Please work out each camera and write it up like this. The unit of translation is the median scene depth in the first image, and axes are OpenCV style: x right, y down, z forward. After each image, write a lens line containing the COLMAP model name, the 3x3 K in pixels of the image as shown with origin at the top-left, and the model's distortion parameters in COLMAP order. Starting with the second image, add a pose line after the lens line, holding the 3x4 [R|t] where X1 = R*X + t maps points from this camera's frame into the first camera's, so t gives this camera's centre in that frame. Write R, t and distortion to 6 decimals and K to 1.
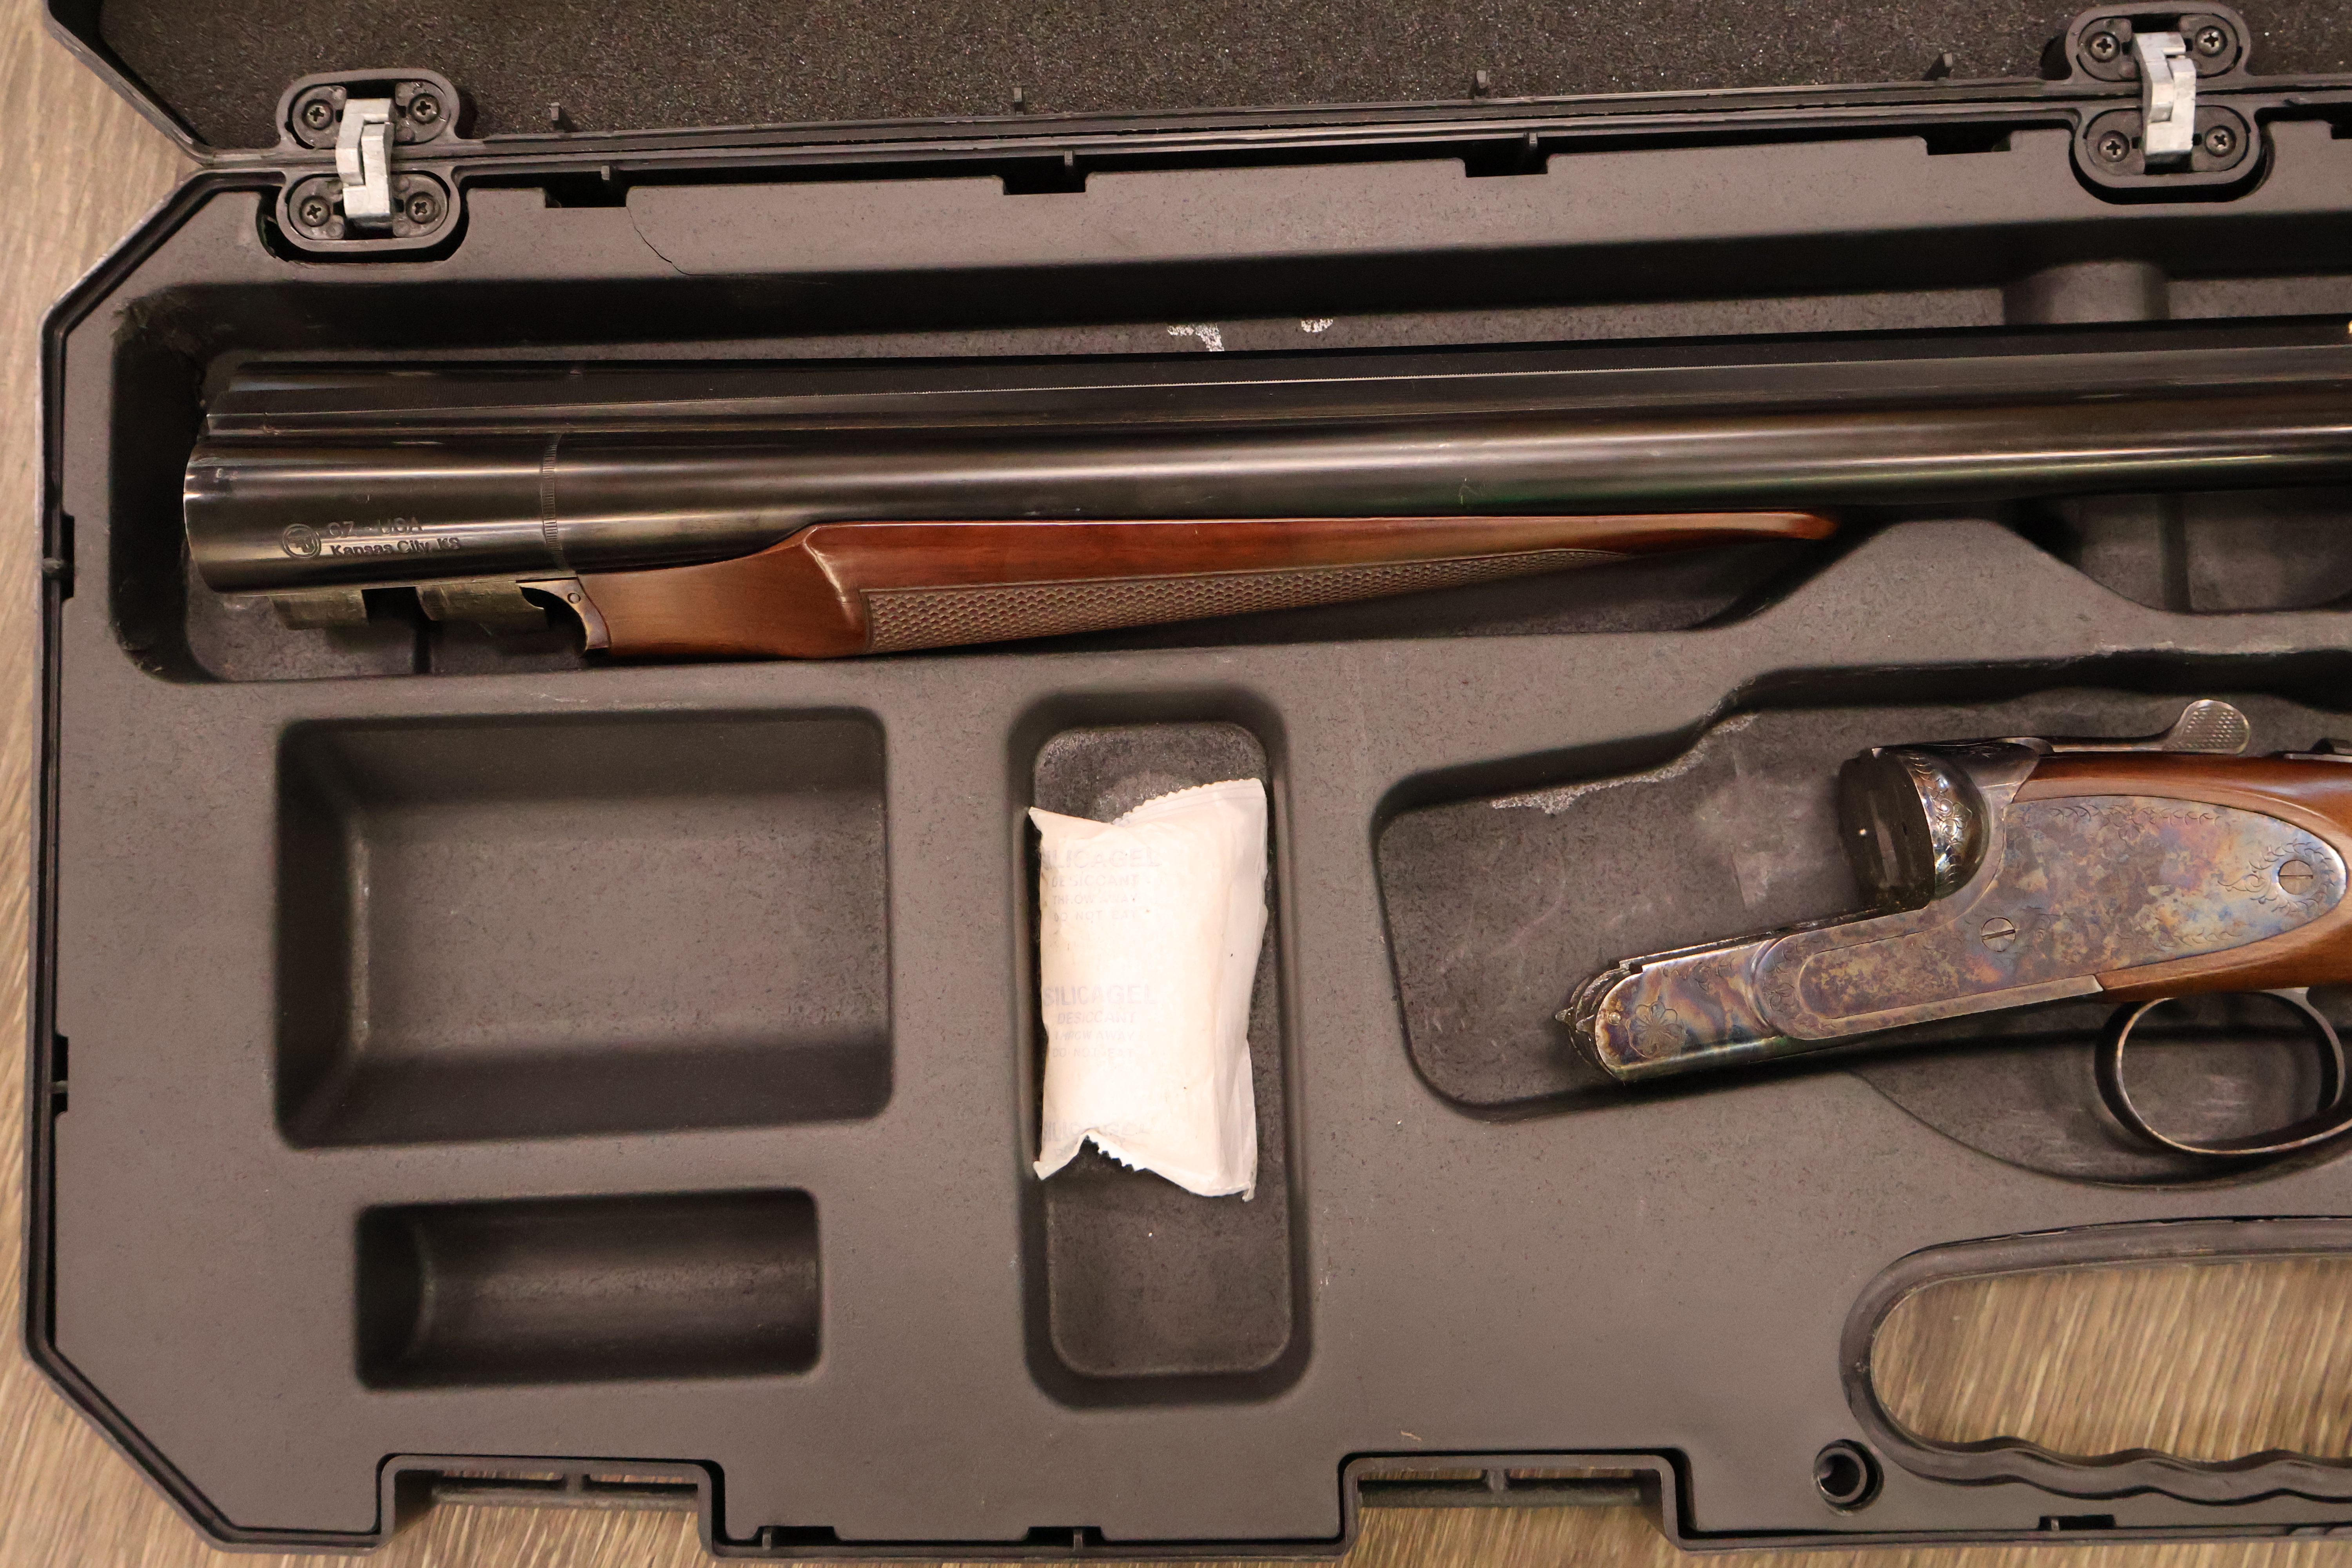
lens RADIAL K [[2356.4, 0, 1191.0], [0, 2356.4, 785.3], [0, 0, 1]] dist [0.006789, -0.024039]
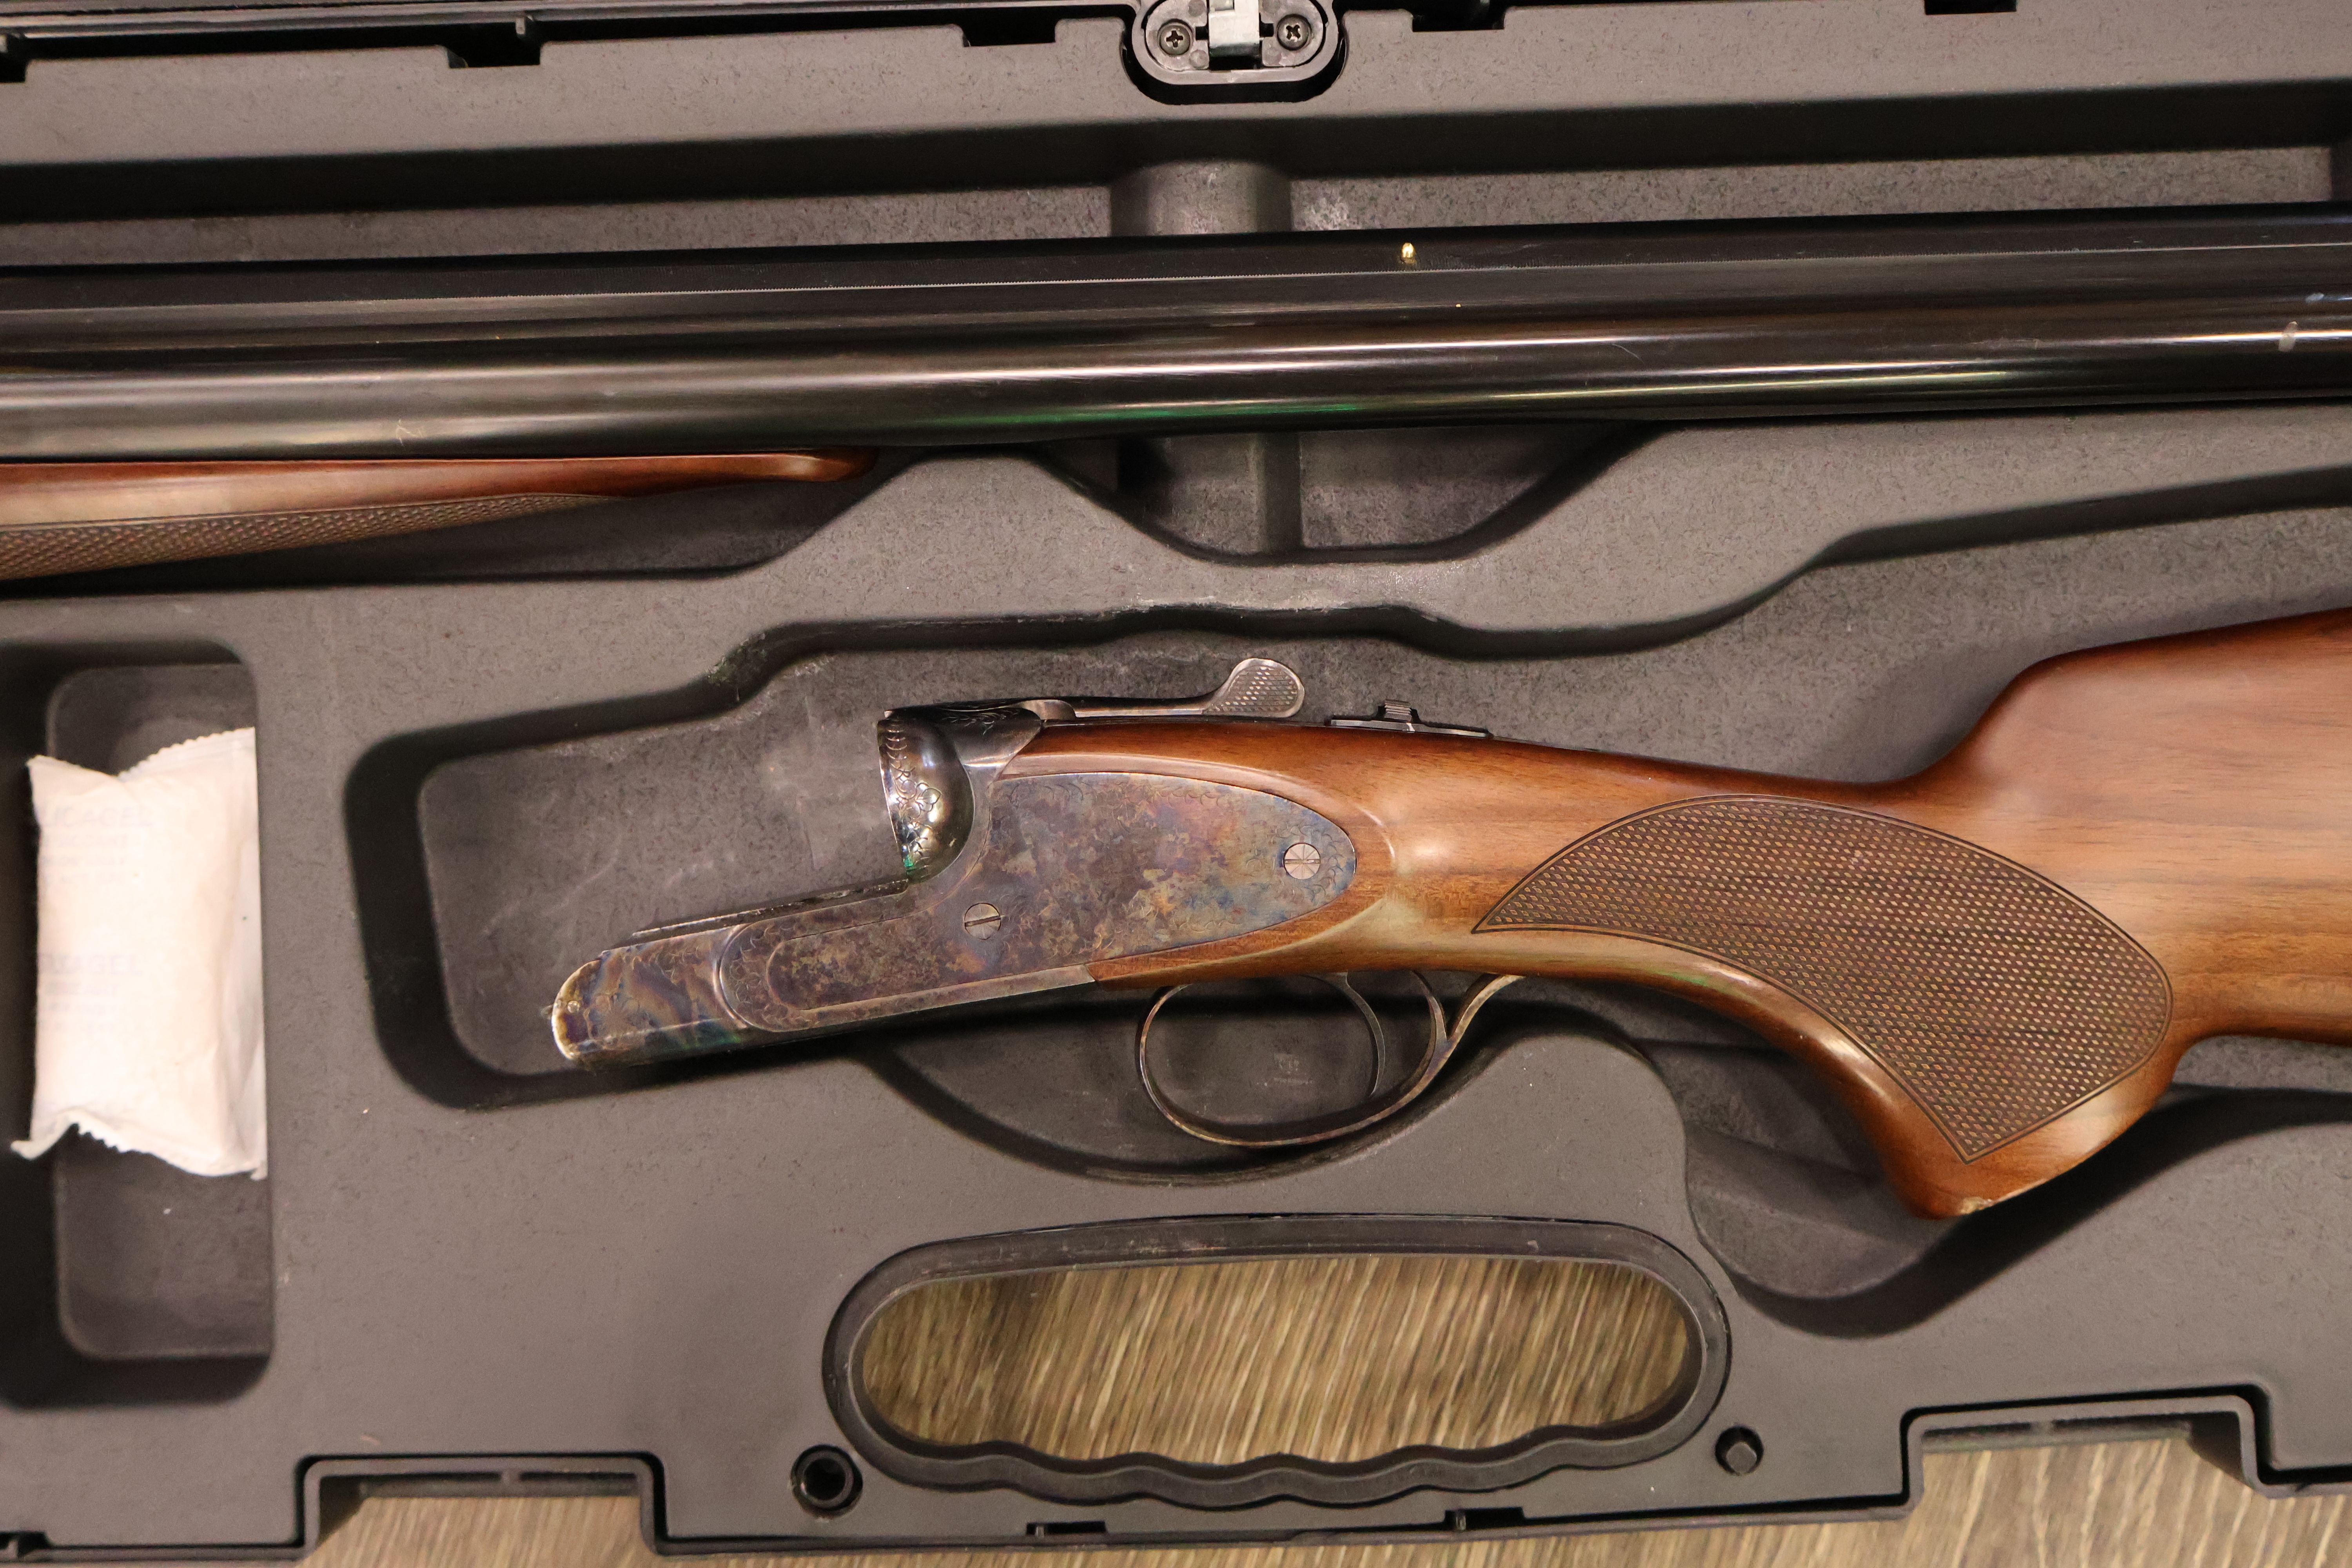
lens RADIAL K [[2366.4, 0, 1186.3], [0, 2366.4, 775.5], [0, 0, 1]] dist [-0.001772, -0.000353]
pose [[0.999909, 0.004284, 0.012830, 0.393518], [-0.005636, 0.994216, 0.107250, -0.090180], [-0.012296, -0.107312, 0.994149, 0.075208]]
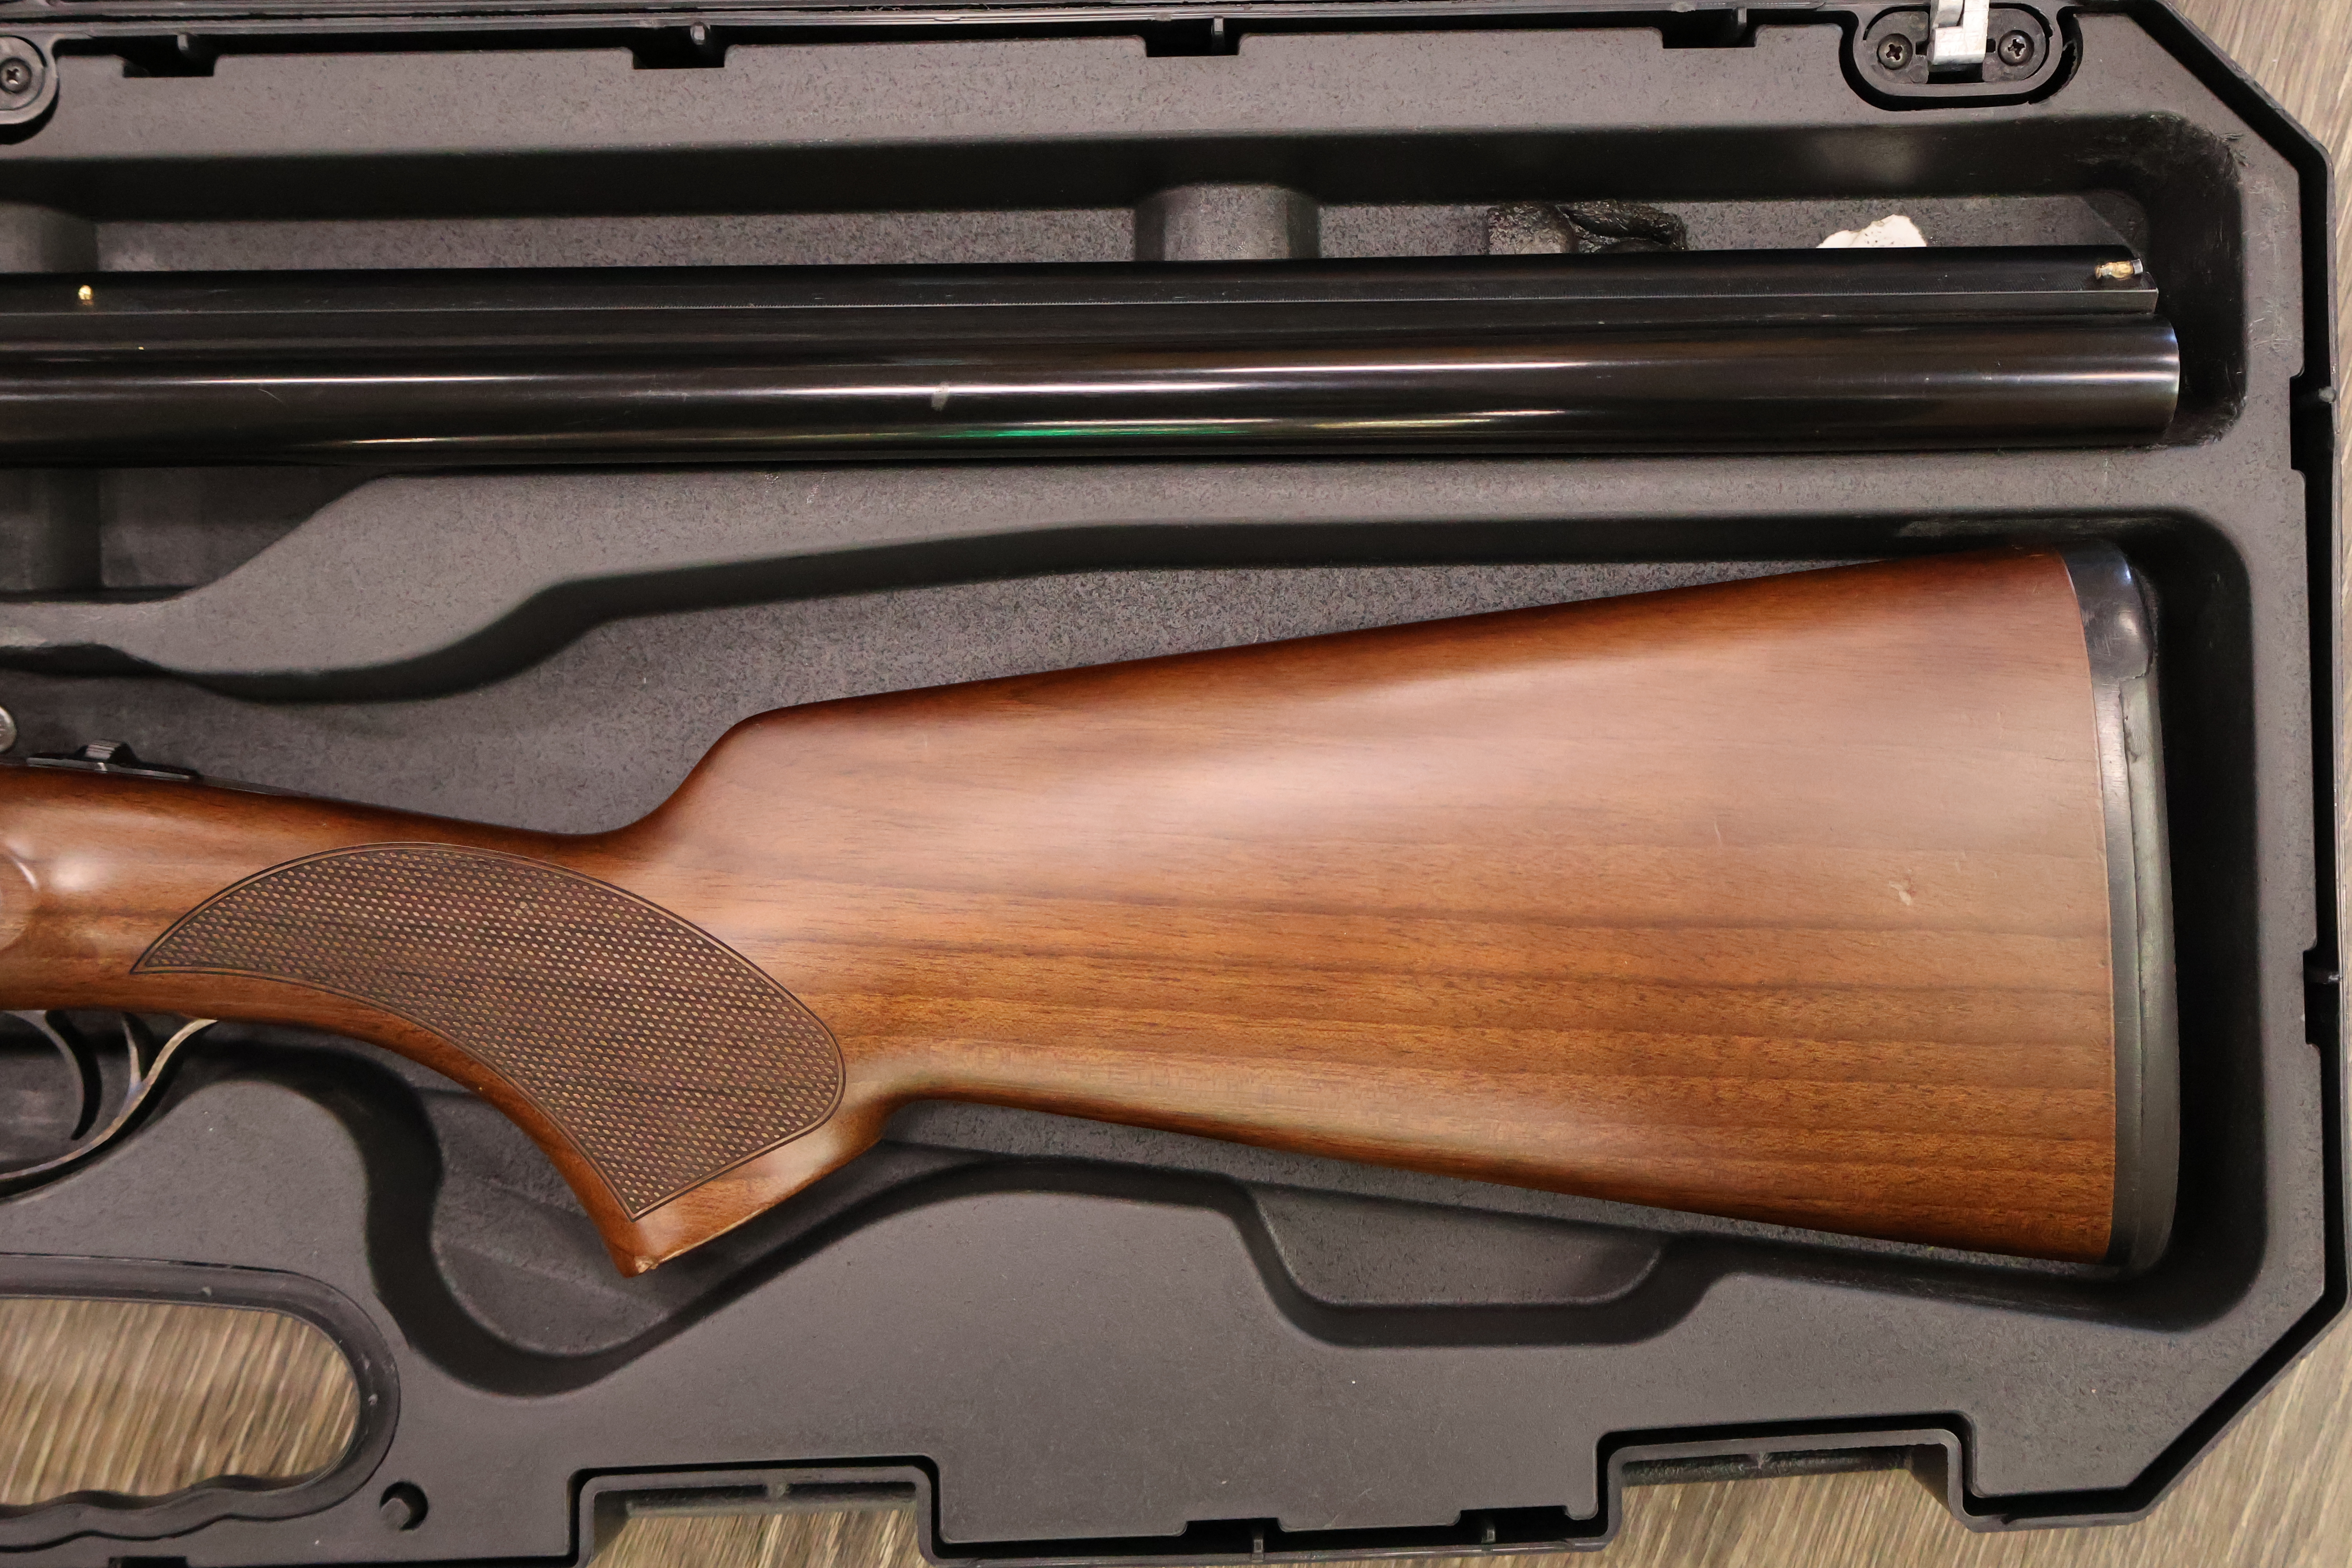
lens RADIAL K [[2366.4, 0, 1186.3], [0, 2366.4, 775.5], [0, 0, 1]] dist [-0.001772, -0.000353]
pose [[0.999488, 0.029513, -0.012351, 0.925109], [-0.028368, 0.996031, 0.084367, -0.097036], [0.014791, -0.083973, 0.996358, 0.080167]]
